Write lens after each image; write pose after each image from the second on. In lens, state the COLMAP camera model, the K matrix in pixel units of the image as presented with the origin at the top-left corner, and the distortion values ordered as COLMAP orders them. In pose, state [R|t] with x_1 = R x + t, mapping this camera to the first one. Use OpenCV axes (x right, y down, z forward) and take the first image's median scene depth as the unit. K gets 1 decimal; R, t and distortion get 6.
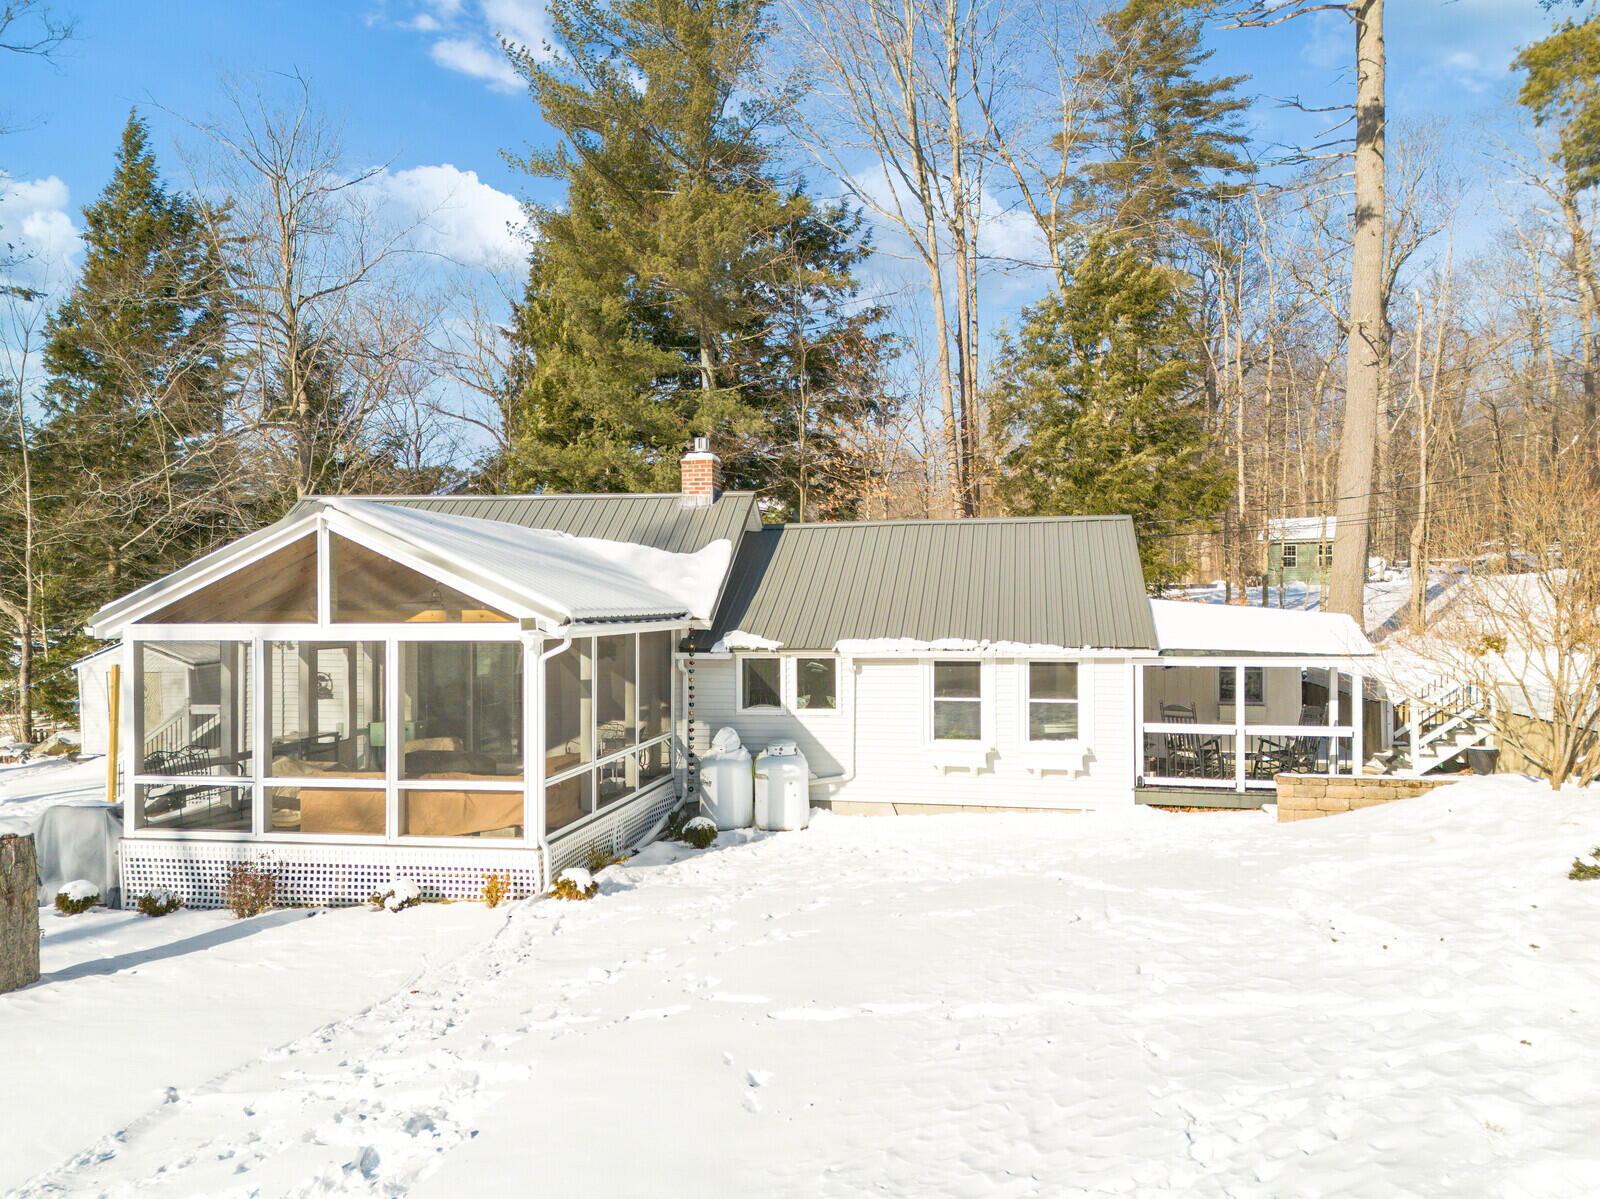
lens RADIAL K [[1114.2, 0, 800.0], [0, 1114.2, 599.5], [0, 0, 1]] dist [0.071365, -0.000454]
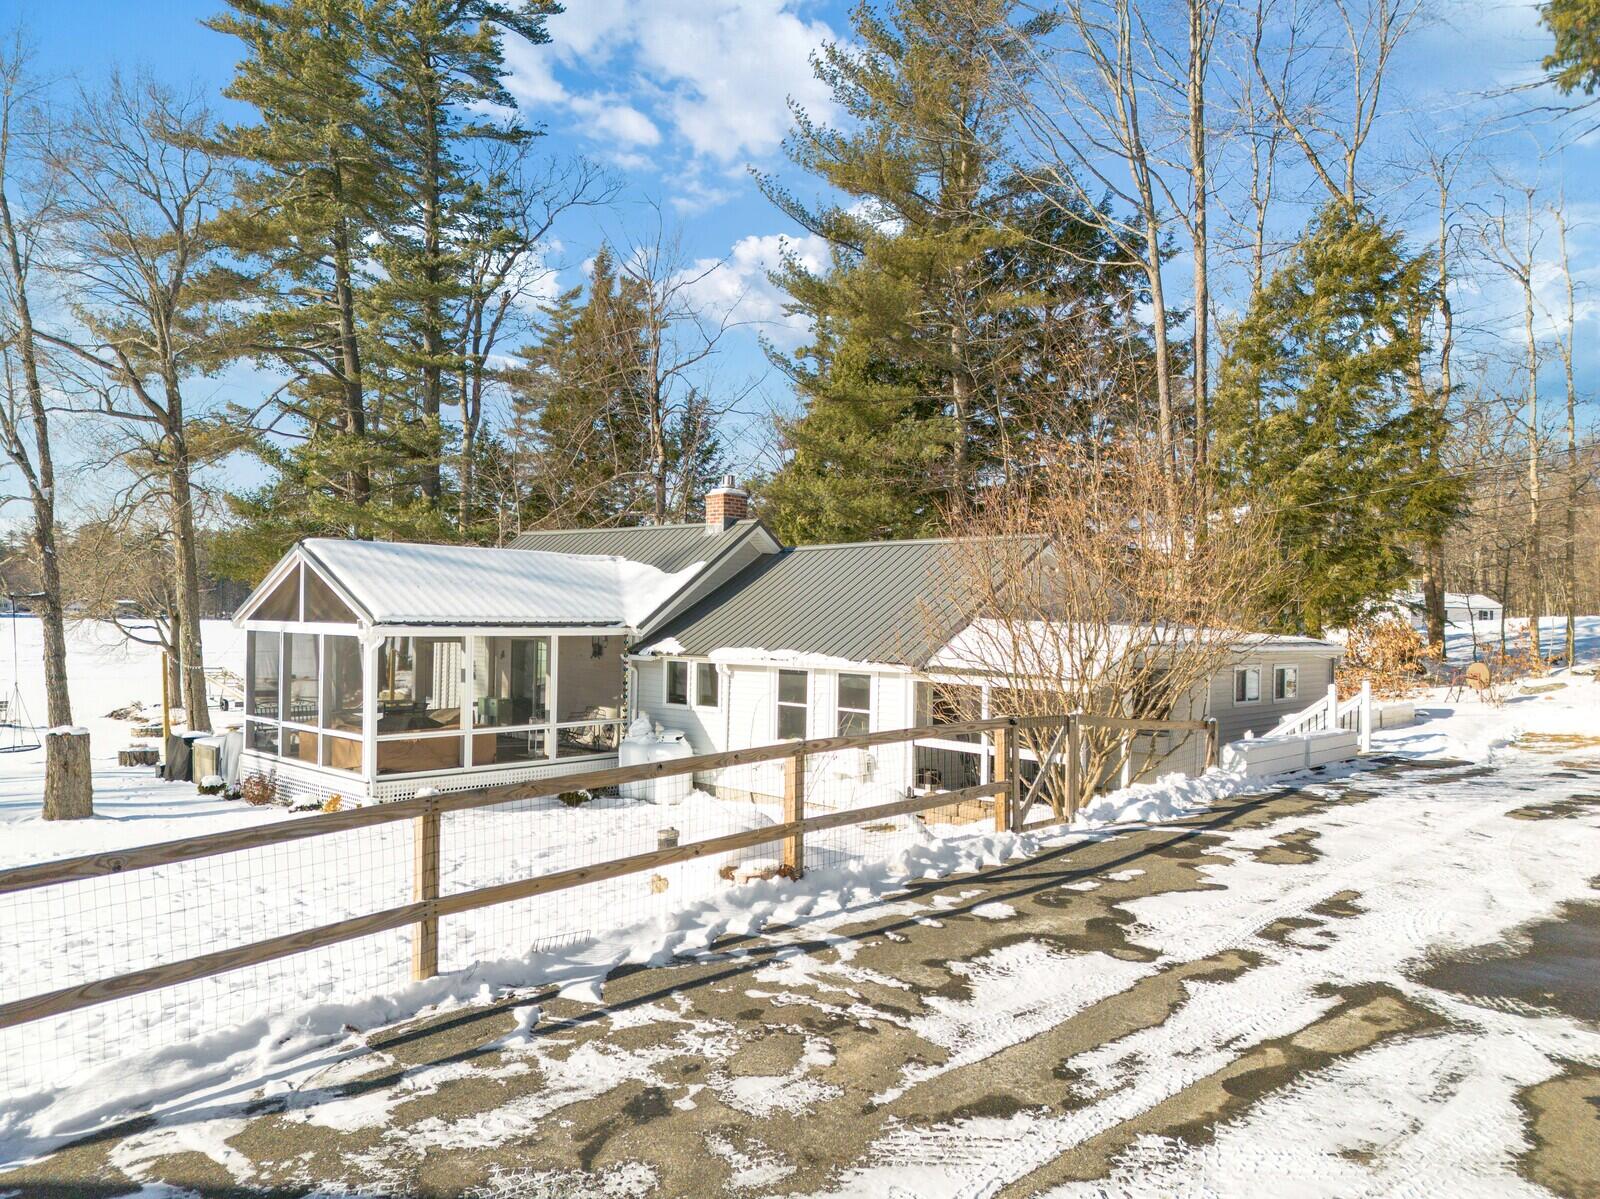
lens RADIAL K [[1114.2, 0, 800.0], [0, 1114.2, 599.5], [0, 0, 1]] dist [0.071365, -0.000454]
pose [[0.832045, 0.009340, -0.554630, 0.765640], [-0.016571, 0.999831, -0.008022, -0.006339], [0.554461, 0.015866, 0.832059, 0.081381]]
